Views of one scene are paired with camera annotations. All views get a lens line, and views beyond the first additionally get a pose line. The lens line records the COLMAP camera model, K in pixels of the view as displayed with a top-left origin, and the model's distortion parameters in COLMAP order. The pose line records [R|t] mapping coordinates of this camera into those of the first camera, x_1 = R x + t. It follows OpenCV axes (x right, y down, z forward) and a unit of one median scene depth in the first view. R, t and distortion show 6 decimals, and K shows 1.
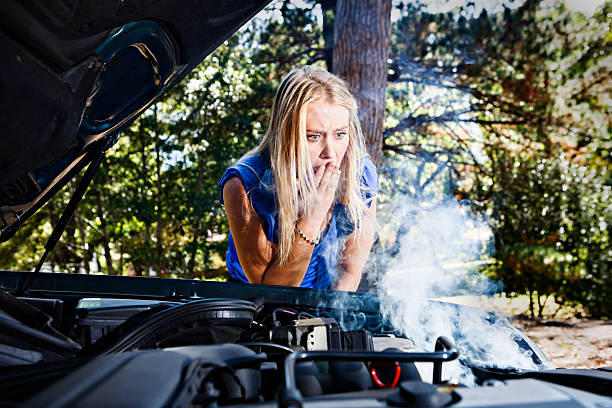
lens RADIAL K [[642.1, 0, 306.0], [0, 642.1, 204.0], [0, 0, 1]] dist [-0.019405, -0.011289]
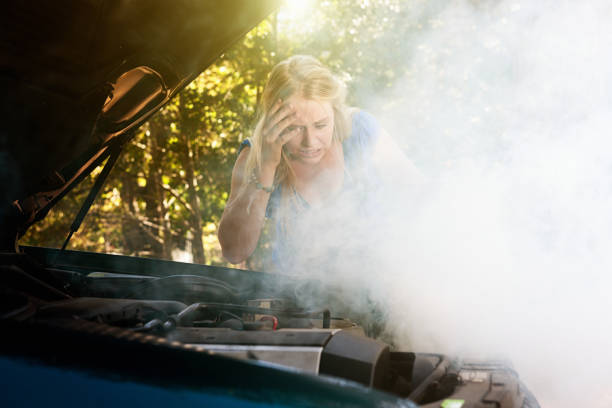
lens RADIAL K [[1102.8, 0, 306.0], [0, 1102.8, 204.0], [0, 0, 1]] dist [-0.096113, -0.072730]
pose [[0.975205, 0.044386, -0.216806, 0.048699], [-0.037043, 0.998598, 0.037823, -0.007442], [0.218181, -0.028854, 0.975482, -0.093947]]
